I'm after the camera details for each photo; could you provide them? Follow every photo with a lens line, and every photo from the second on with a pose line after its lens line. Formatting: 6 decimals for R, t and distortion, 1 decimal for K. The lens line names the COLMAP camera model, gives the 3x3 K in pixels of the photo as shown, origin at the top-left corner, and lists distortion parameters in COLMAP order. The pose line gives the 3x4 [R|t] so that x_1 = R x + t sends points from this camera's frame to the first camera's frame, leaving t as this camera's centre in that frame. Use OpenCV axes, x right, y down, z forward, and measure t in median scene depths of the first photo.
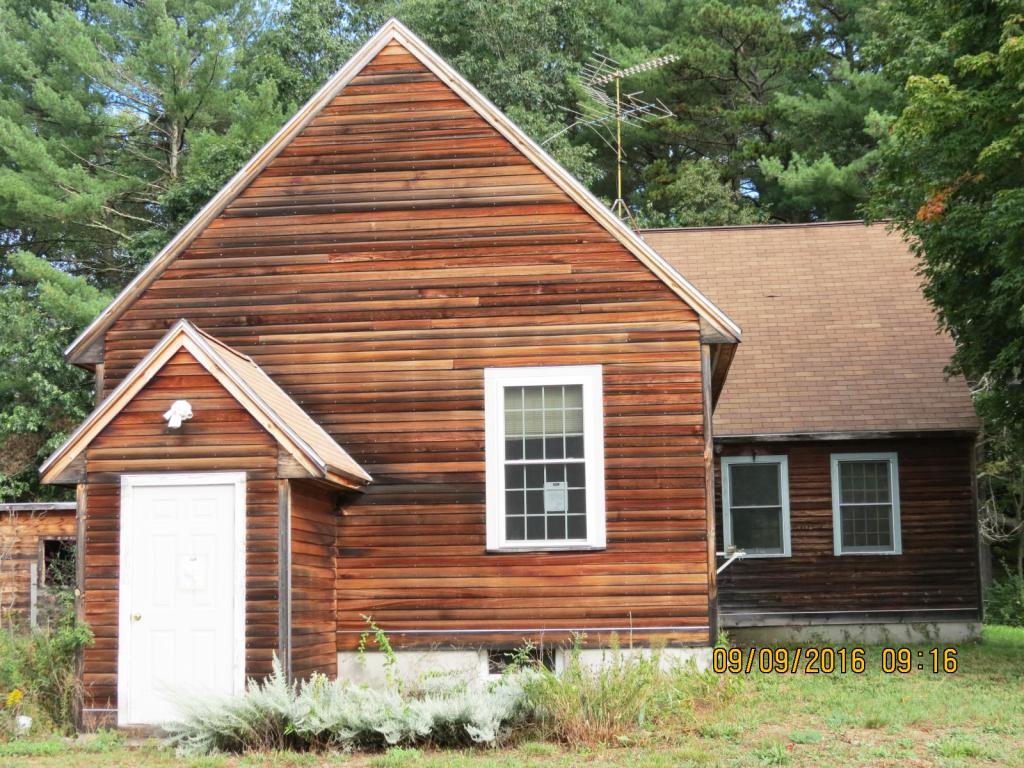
lens RADIAL K [[1496.6, 0, 513.7], [0, 1496.6, 378.8], [0, 0, 1]] dist [-0.176482, 0.000000]
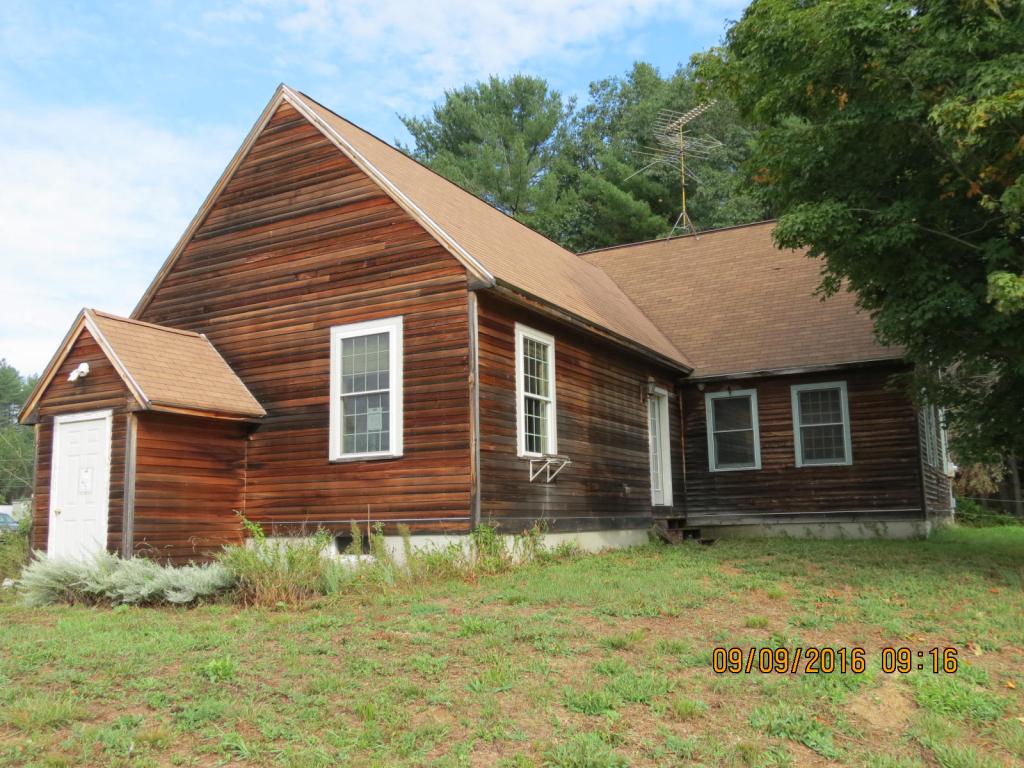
lens RADIAL K [[929.7, 0, 506.3], [0, 929.7, 383.4], [0, 0, 1]] dist [-0.068997, -0.012625]
pose [[0.917850, -0.065566, -0.391475, 0.447645], [0.065712, 0.997753, -0.013040, 0.064946], [0.391450, -0.013755, 0.920096, 0.292377]]
